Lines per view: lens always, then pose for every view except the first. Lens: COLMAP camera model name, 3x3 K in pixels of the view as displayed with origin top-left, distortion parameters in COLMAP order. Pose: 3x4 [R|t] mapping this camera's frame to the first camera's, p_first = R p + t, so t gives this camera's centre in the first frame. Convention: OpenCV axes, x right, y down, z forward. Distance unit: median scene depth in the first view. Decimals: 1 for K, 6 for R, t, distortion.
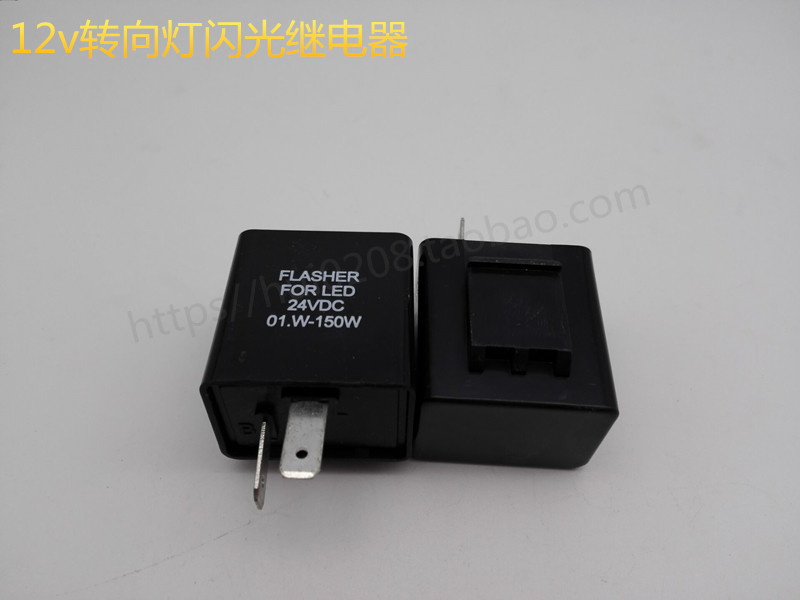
lens RADIAL K [[728.9, 0, 400.0], [0, 728.9, 300.0], [0, 0, 1]] dist [0.130740, -0.319187]
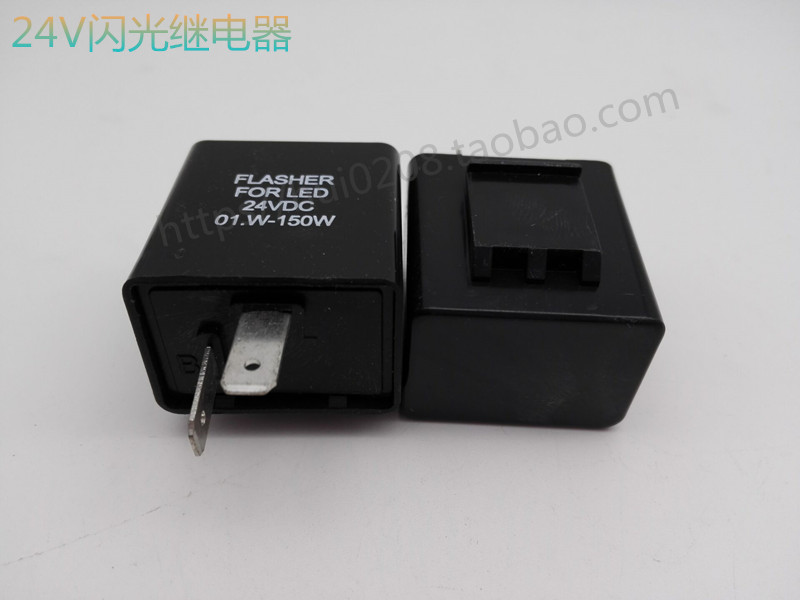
lens RADIAL K [[728.9, 0, 400.0], [0, 728.9, 300.0], [0, 0, 1]] dist [0.130740, -0.319187]
pose [[0.999928, -0.007155, 0.009634, 0.009222], [0.008428, 0.990213, -0.139308, 0.221353], [-0.008543, 0.139379, 0.990202, 0.219163]]
